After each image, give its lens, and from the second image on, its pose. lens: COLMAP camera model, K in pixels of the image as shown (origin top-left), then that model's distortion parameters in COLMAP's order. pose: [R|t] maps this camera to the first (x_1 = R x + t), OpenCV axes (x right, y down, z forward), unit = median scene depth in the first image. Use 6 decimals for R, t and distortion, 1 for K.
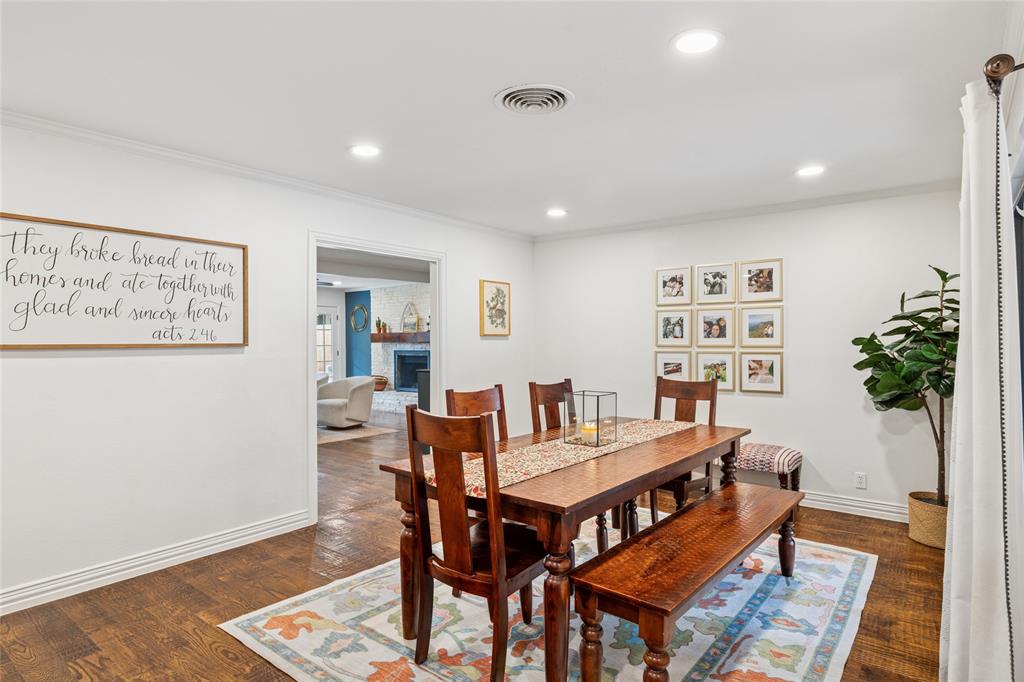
lens RADIAL K [[572.9, 0, 509.9], [0, 572.9, 340.4], [0, 0, 1]] dist [0.001345, -0.000173]
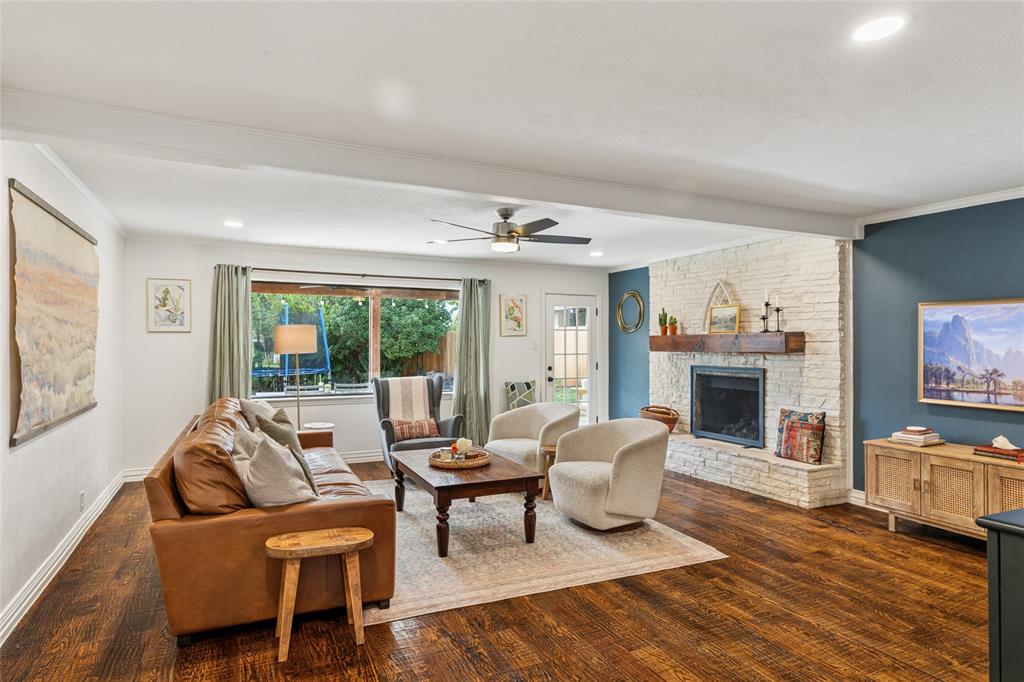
lens RADIAL K [[572.9, 0, 509.9], [0, 572.9, 340.4], [0, 0, 1]] dist [0.001345, -0.000173]
pose [[0.901533, 0.006687, -0.432659, -0.115363], [-0.009665, 0.999942, -0.004684, -0.003320], [0.432603, 0.008404, 0.901545, 0.394902]]
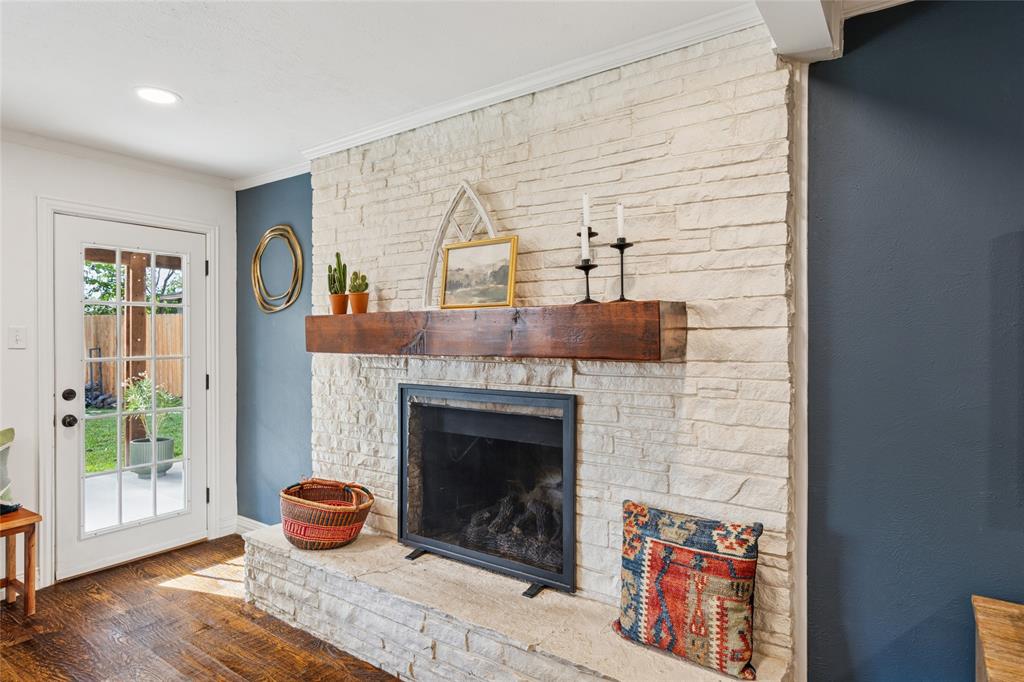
lens RADIAL K [[572.9, 0, 509.9], [0, 572.9, 340.4], [0, 0, 1]] dist [0.001345, -0.000173]
pose [[0.998785, 0.008952, 0.048459, -0.164376], [-0.009117, 0.999953, 0.003188, -0.003160], [-0.048428, -0.003626, 0.998820, 0.740294]]
